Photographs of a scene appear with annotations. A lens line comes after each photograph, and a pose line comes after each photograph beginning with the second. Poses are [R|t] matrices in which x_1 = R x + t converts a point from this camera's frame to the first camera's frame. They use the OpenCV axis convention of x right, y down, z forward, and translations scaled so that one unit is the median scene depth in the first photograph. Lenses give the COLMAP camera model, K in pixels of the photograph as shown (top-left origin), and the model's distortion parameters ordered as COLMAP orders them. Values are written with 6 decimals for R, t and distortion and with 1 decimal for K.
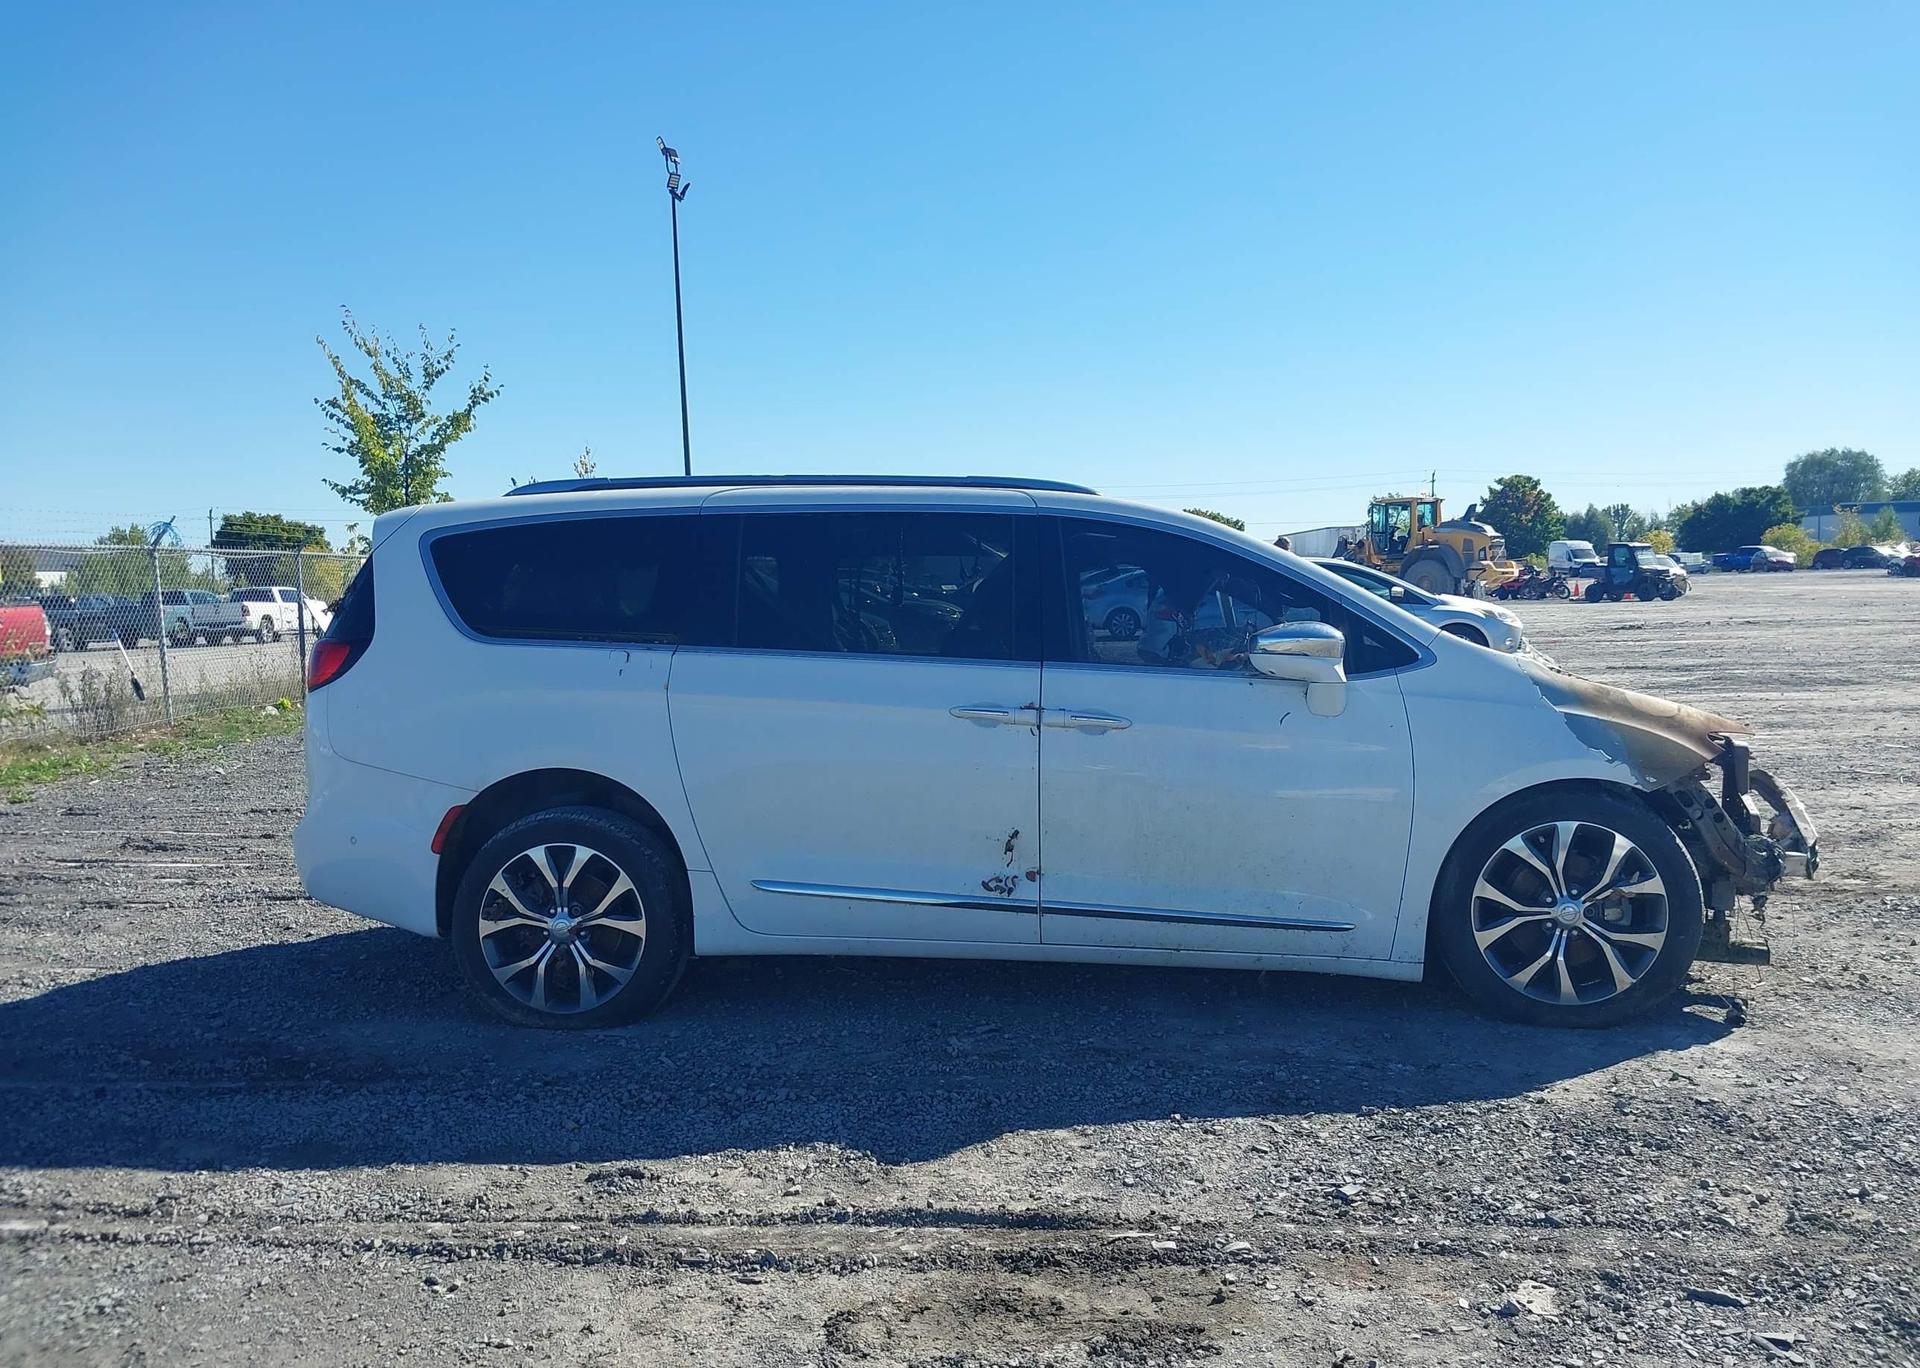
lens RADIAL K [[1506.3, 0, 982.3], [0, 1506.3, 704.9], [0, 0, 1]] dist [0.048228, -0.062660]
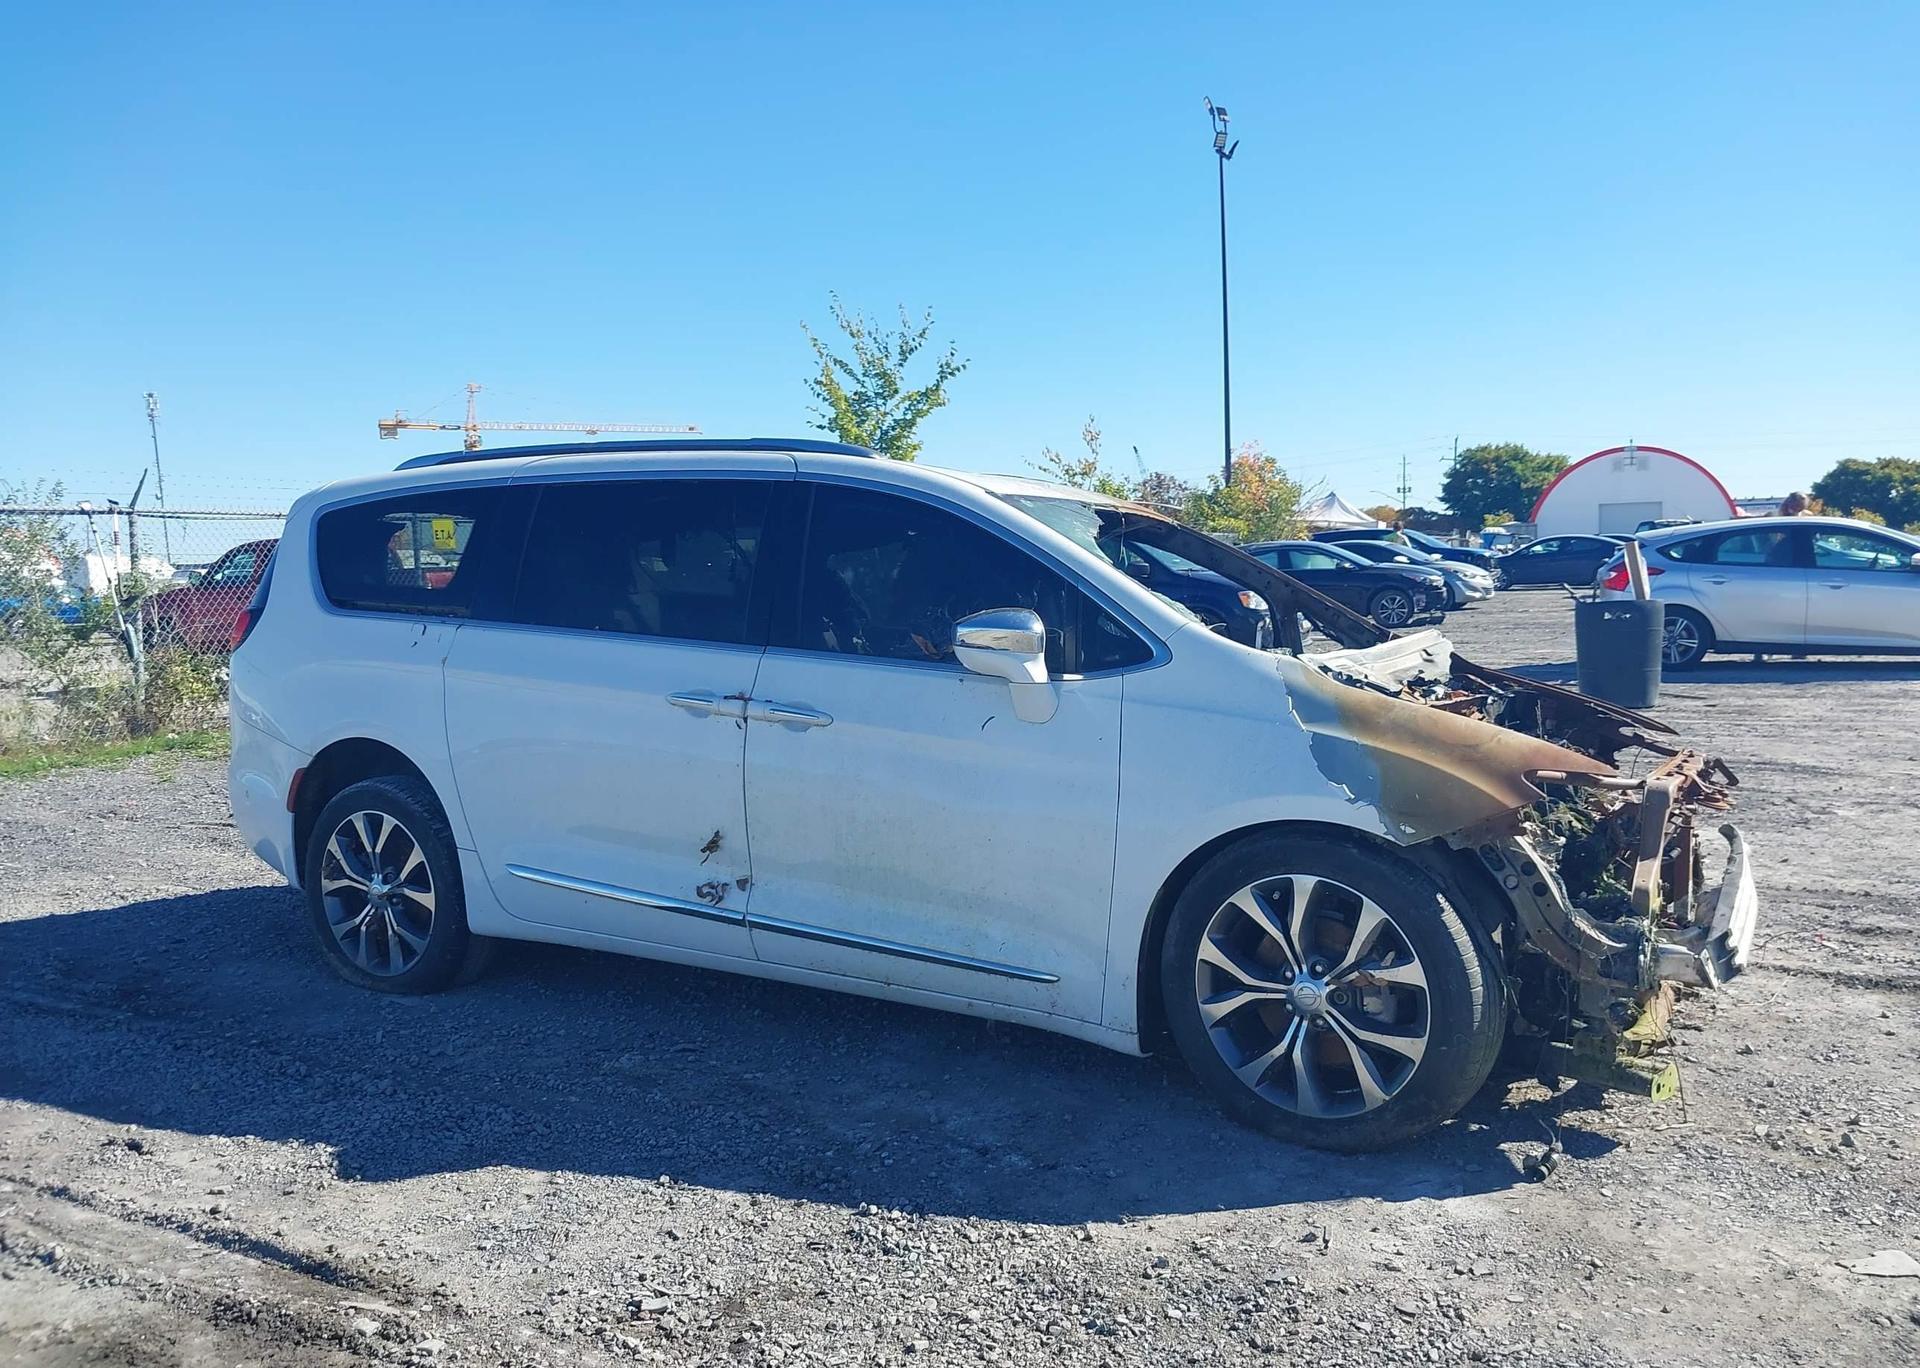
lens RADIAL K [[1506.3, 0, 960.8], [0, 1506.3, 698.3], [0, 0, 1]] dist [0.048228, -0.062660]
pose [[0.914075, 0.040898, -0.403477, 0.514918], [-0.033040, 0.999105, 0.026421, -0.025800], [0.404196, -0.010820, 0.914608, 0.229886]]
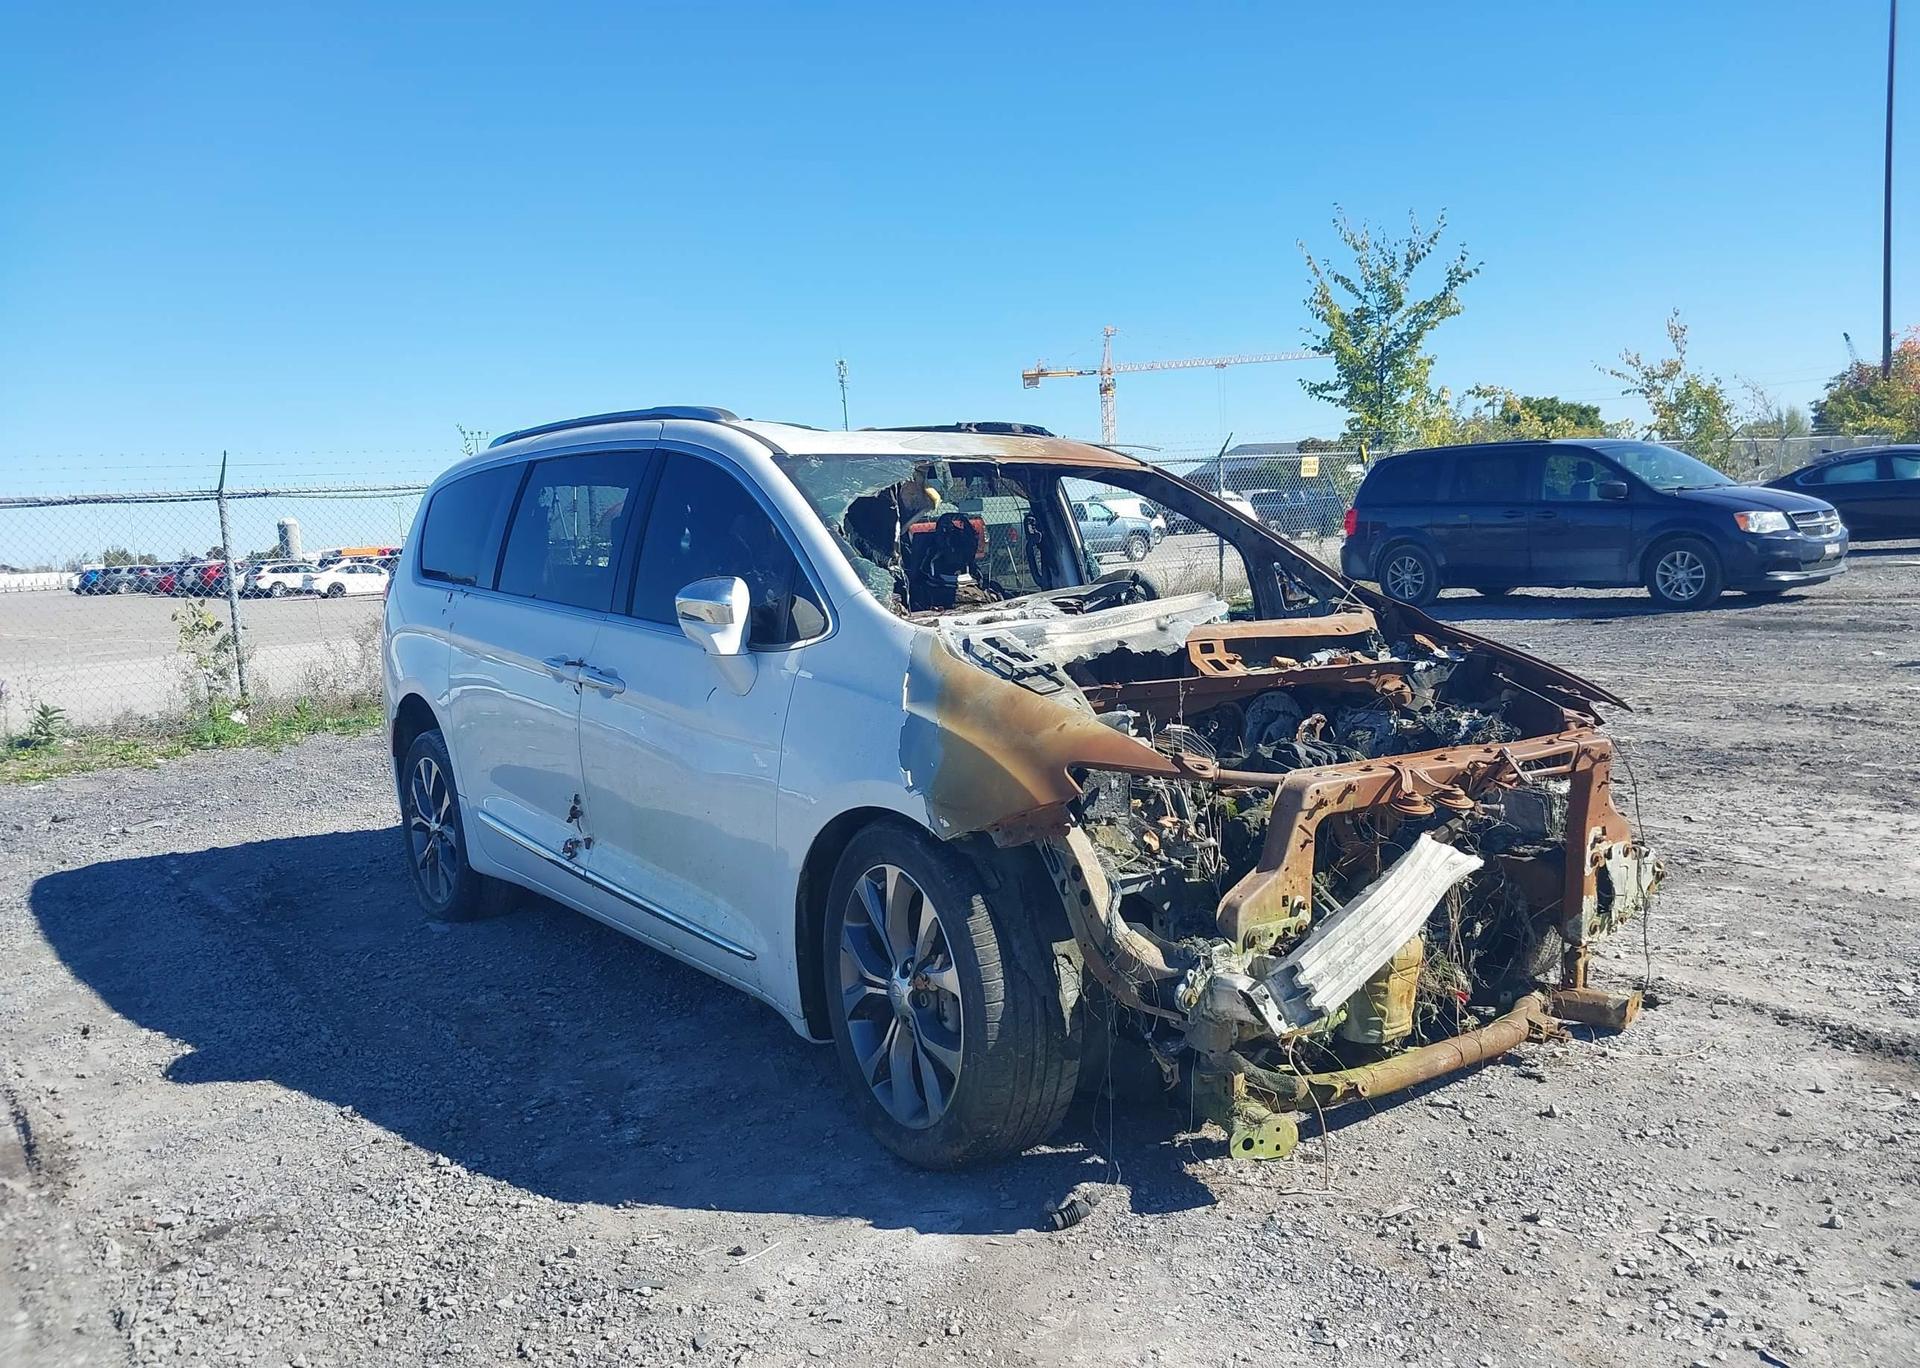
lens RADIAL K [[1506.3, 0, 977.6], [0, 1506.3, 725.1], [0, 0, 1]] dist [0.048228, -0.062660]
pose [[0.682074, 0.081909, -0.726682, 0.886904], [-0.014385, 0.995018, 0.098653, -0.056193], [0.731142, -0.056835, 0.679854, 0.541884]]
